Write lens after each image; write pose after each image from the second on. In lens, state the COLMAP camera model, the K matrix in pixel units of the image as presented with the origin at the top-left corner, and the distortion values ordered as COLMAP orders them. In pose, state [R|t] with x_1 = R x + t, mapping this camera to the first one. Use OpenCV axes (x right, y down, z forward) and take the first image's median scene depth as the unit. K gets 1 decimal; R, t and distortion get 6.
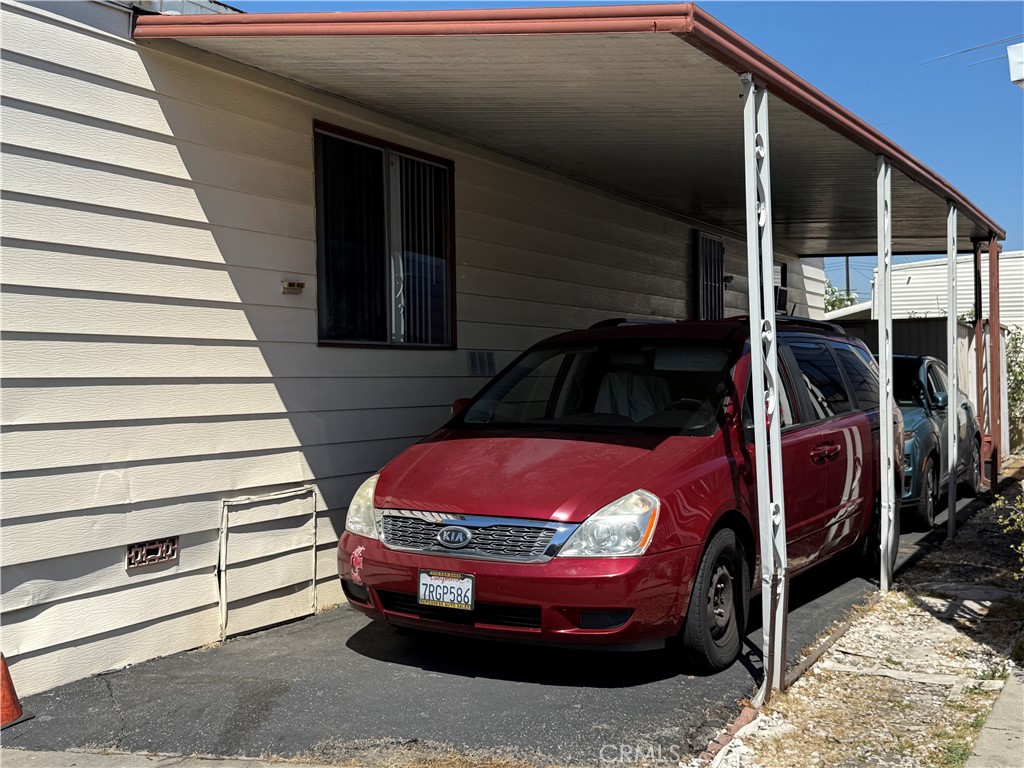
lens RADIAL K [[1190.9, 0, 511.3], [0, 1190.9, 383.9], [0, 0, 1]] dist [0.062561, 0.000000]
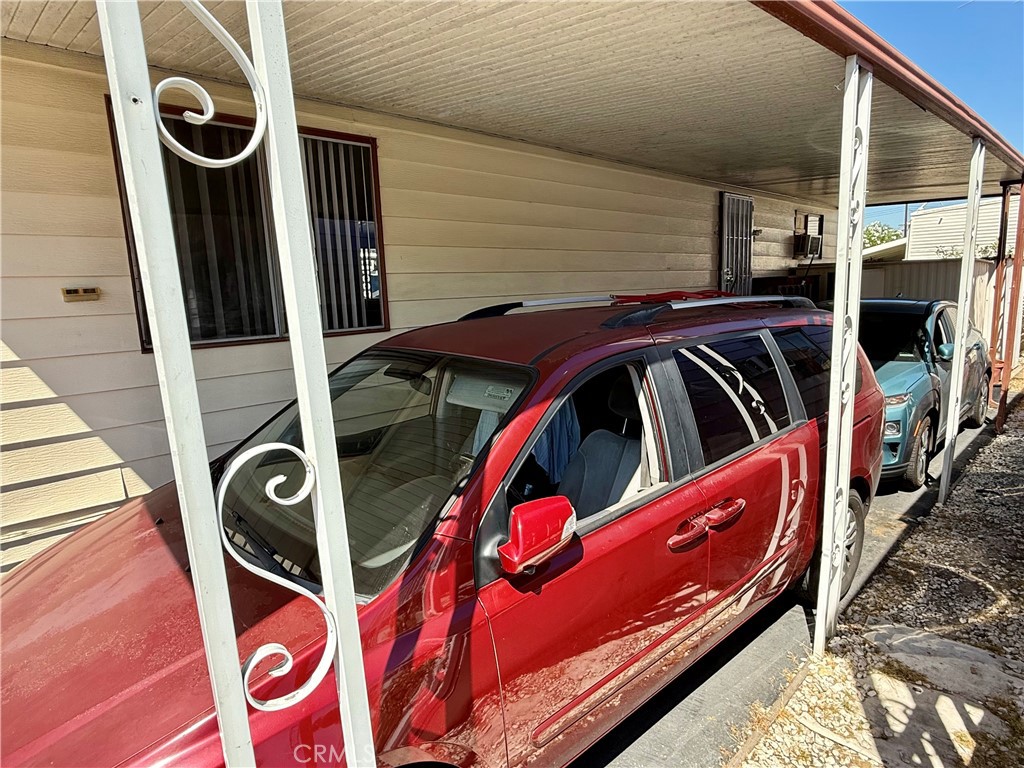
lens RADIAL K [[582.0, 0, 517.5], [0, 582.0, 385.0], [0, 0, 1]] dist [-0.007192, 0.005731]
pose [[0.951488, 0.025822, -0.306600, 0.160630], [0.026446, 0.985921, 0.165106, -0.047081], [0.306547, -0.165205, 0.937409, 0.417713]]
